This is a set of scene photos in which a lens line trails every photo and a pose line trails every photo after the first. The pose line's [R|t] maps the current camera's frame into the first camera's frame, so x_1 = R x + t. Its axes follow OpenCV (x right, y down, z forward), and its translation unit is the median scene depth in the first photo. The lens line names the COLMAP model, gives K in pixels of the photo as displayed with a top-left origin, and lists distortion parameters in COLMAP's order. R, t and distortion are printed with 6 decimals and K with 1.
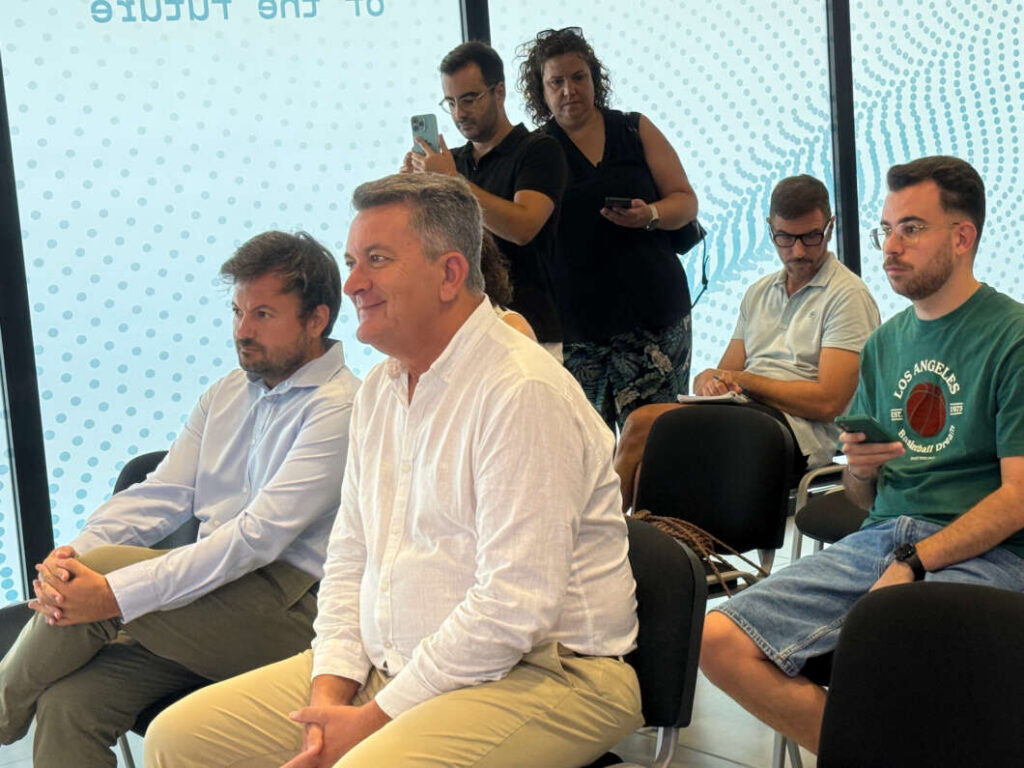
lens RADIAL K [[2054.8, 0, 512.0], [0, 2054.8, 384.0], [0, 0, 1]] dist [-0.474937, 5.176063]
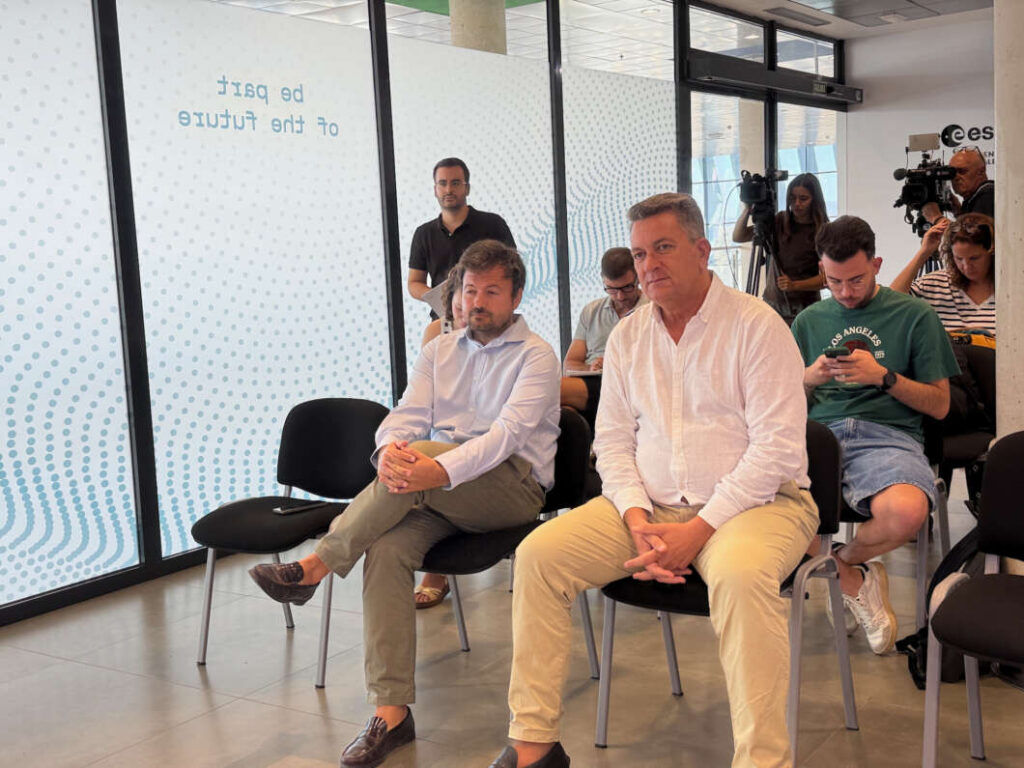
lens RADIAL K [[1245.6, 0, 512.0], [0, 1245.6, 384.0], [0, 0, 1]] dist [0.057047, 0.008517]
pose [[0.947868, -0.007072, 0.318584, -0.407071], [0.016028, 0.999546, -0.025499, 0.058395], [-0.318260, 0.029276, 0.947551, 0.093234]]
